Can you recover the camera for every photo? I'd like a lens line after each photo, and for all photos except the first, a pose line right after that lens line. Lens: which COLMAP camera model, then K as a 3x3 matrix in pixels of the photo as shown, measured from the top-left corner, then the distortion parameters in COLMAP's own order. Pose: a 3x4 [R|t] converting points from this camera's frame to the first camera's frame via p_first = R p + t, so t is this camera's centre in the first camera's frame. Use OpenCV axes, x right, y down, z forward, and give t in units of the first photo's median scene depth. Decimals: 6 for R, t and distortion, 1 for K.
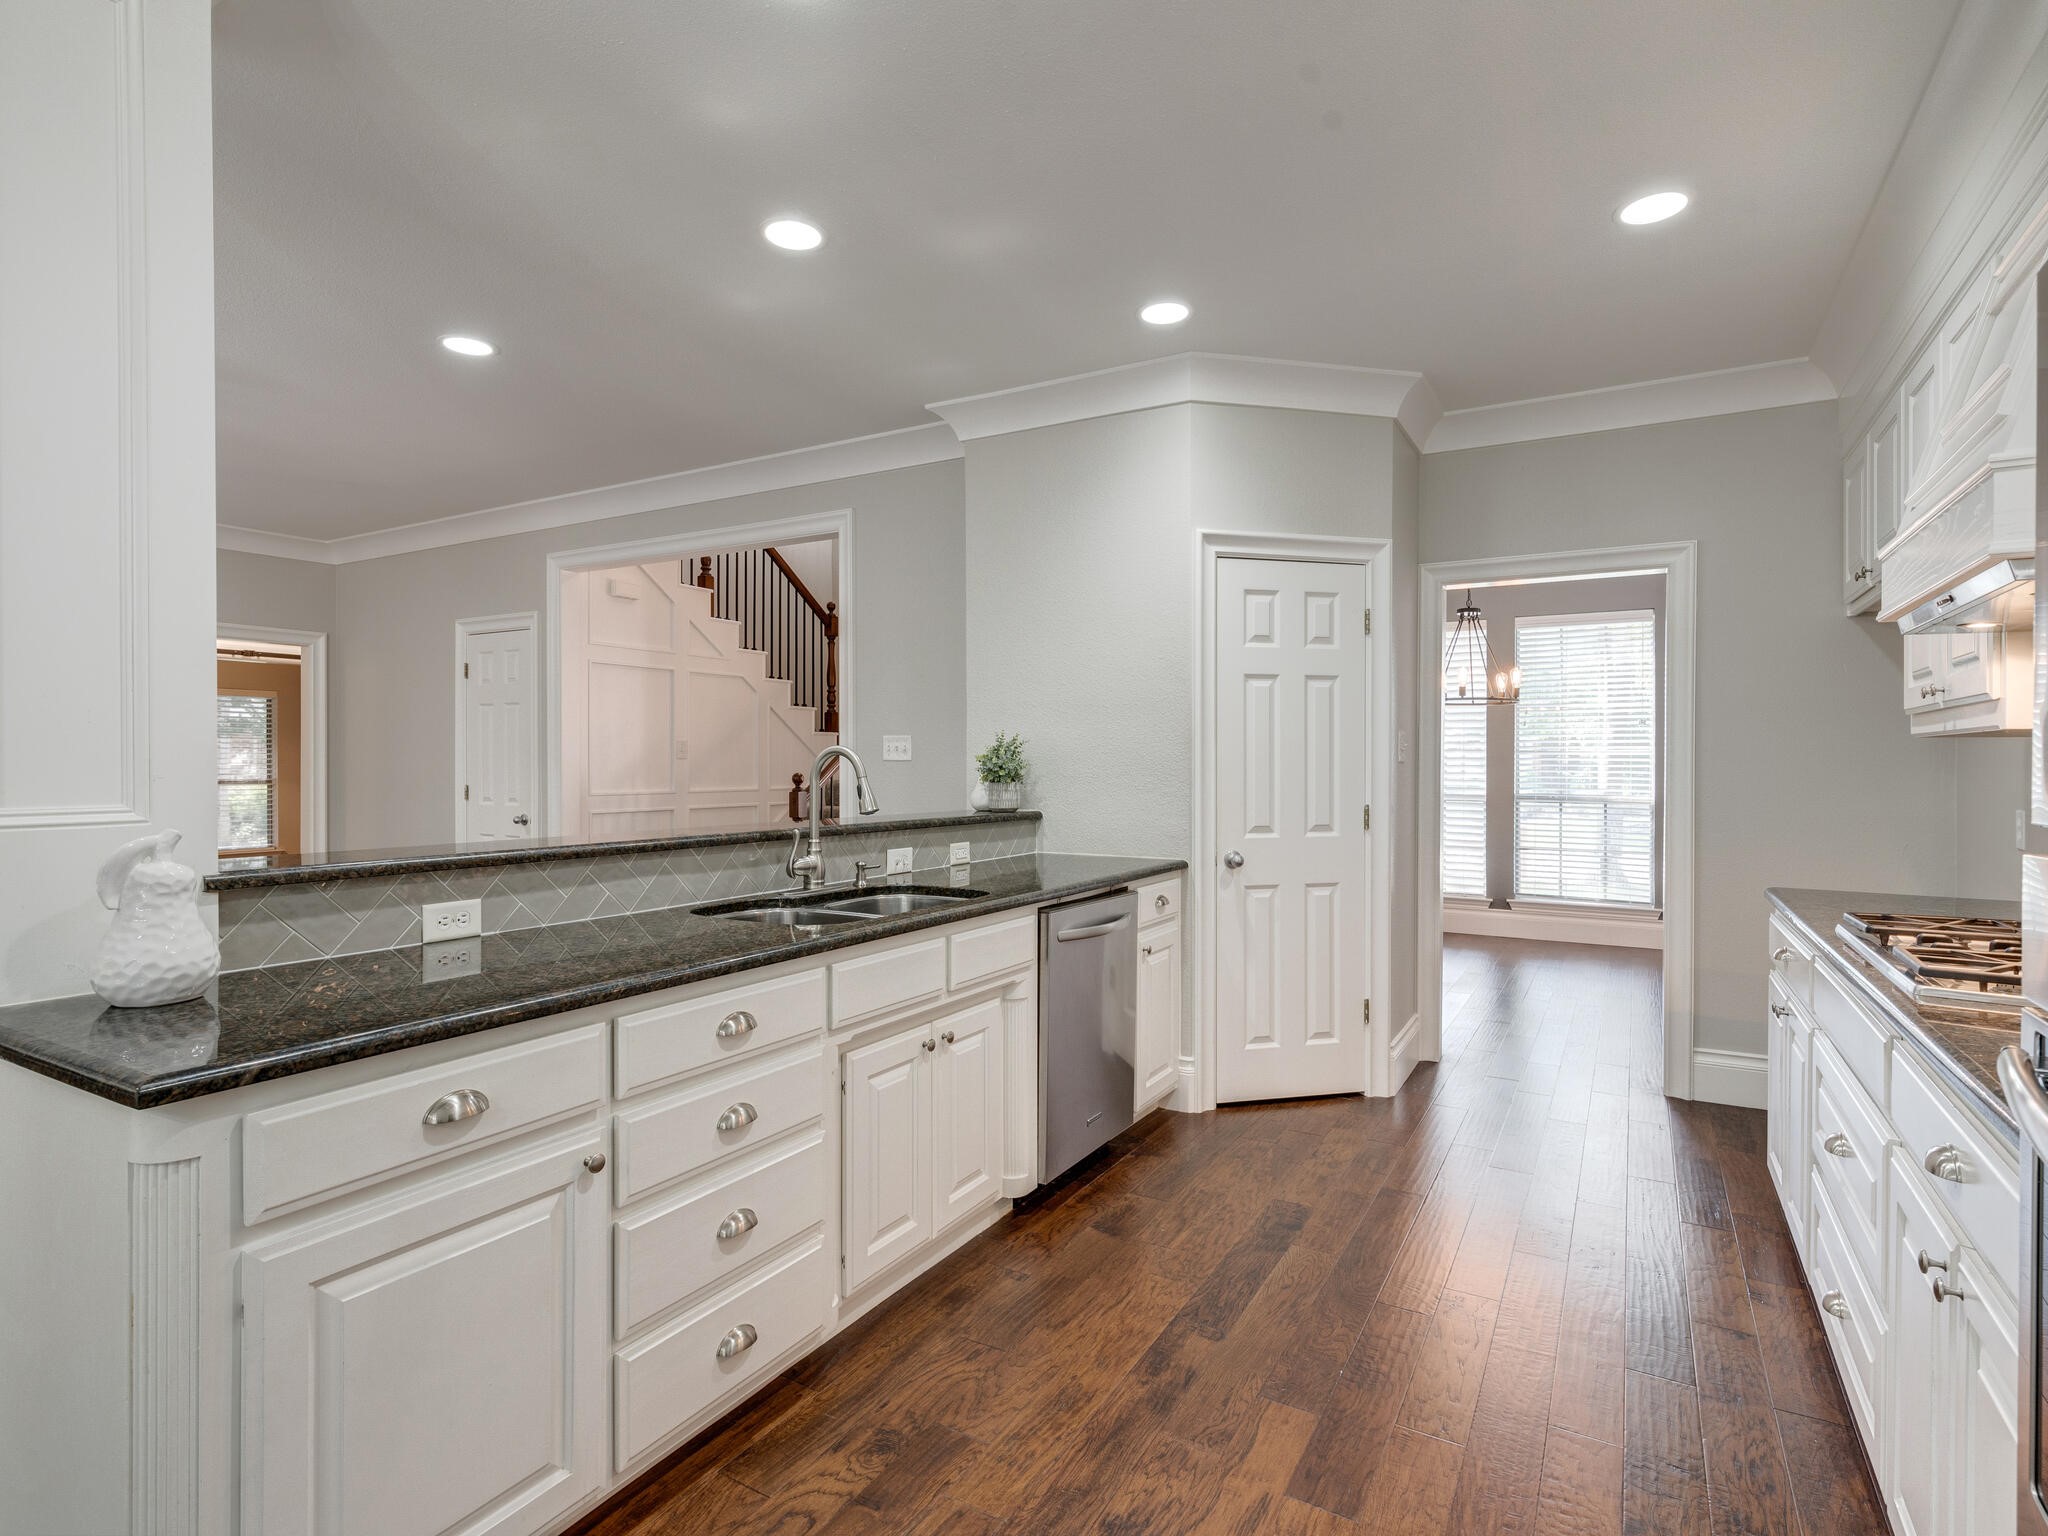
lens RADIAL K [[1047.1, 0, 1020.8], [0, 1047.1, 761.4], [0, 0, 1]] dist [0.003533, -0.002512]
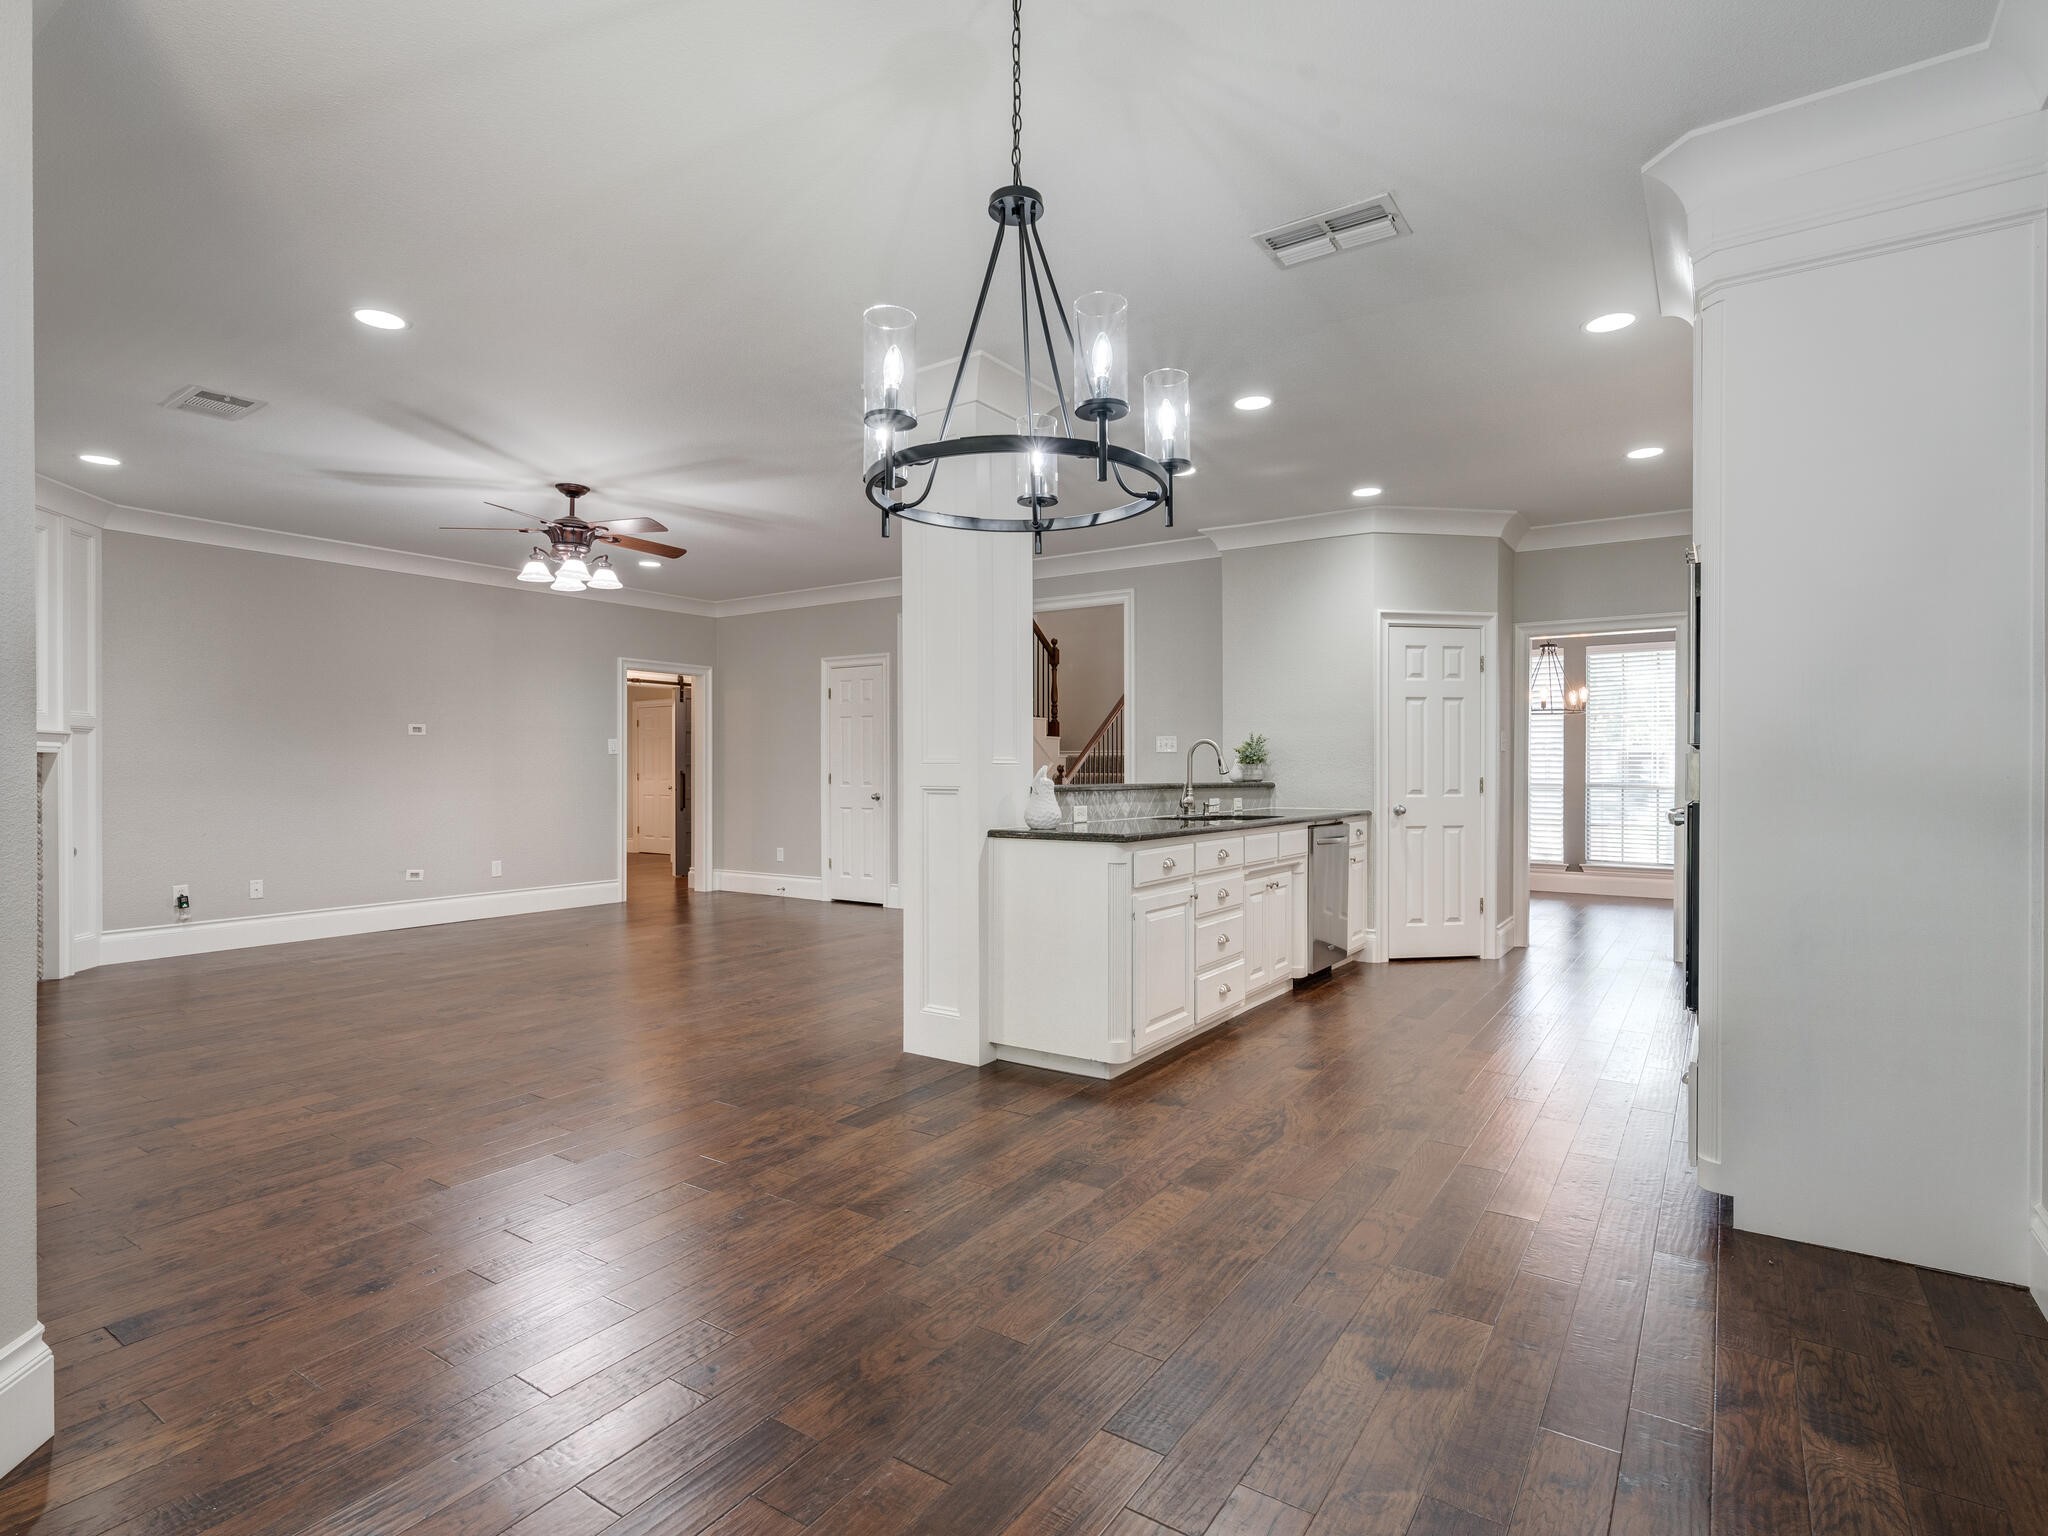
lens RADIAL K [[1047.1, 0, 1029.3], [0, 1047.1, 772.3], [0, 0, 1]] dist [0.003533, -0.002512]
pose [[0.998144, -0.001111, -0.060889, -0.260201], [0.001223, 0.999998, 0.001812, 0.029010], [0.060886, -0.001883, 0.998143, -0.636585]]
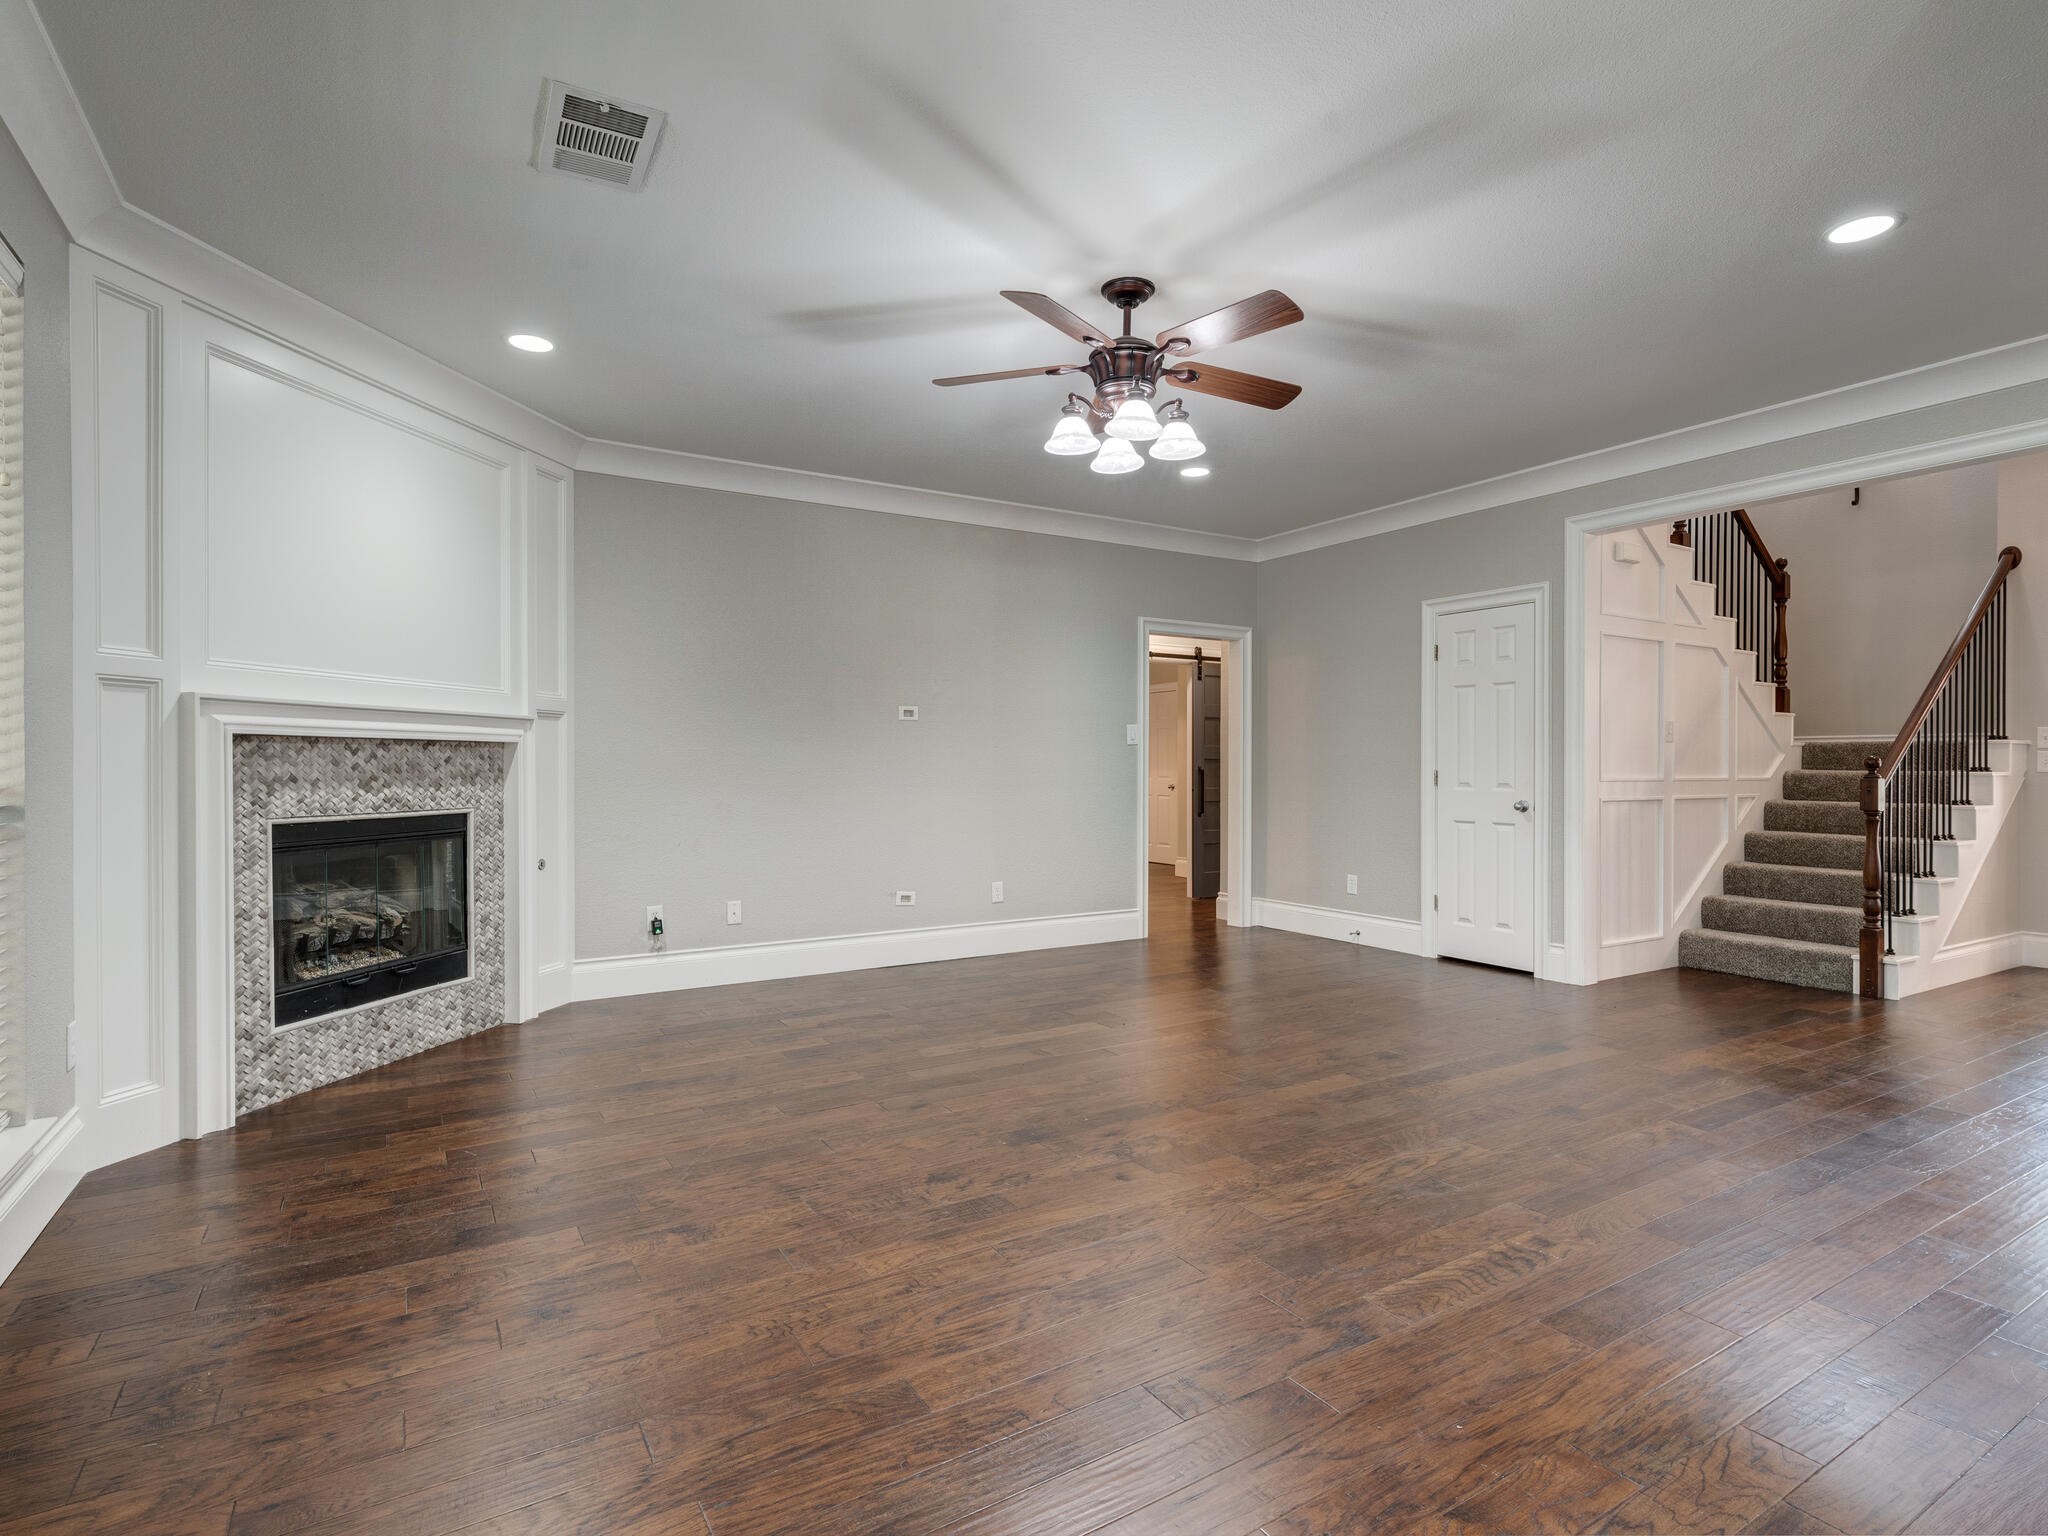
lens RADIAL K [[1047.1, 0, 1018.2], [0, 1047.1, 775.1], [0, 0, 1]] dist [0.003533, -0.002512]
pose [[0.880174, 0.003179, -0.474640, -0.628205], [0.000139, 0.999976, 0.006956, 0.031400], [0.474651, -0.006188, 0.880152, -0.062034]]
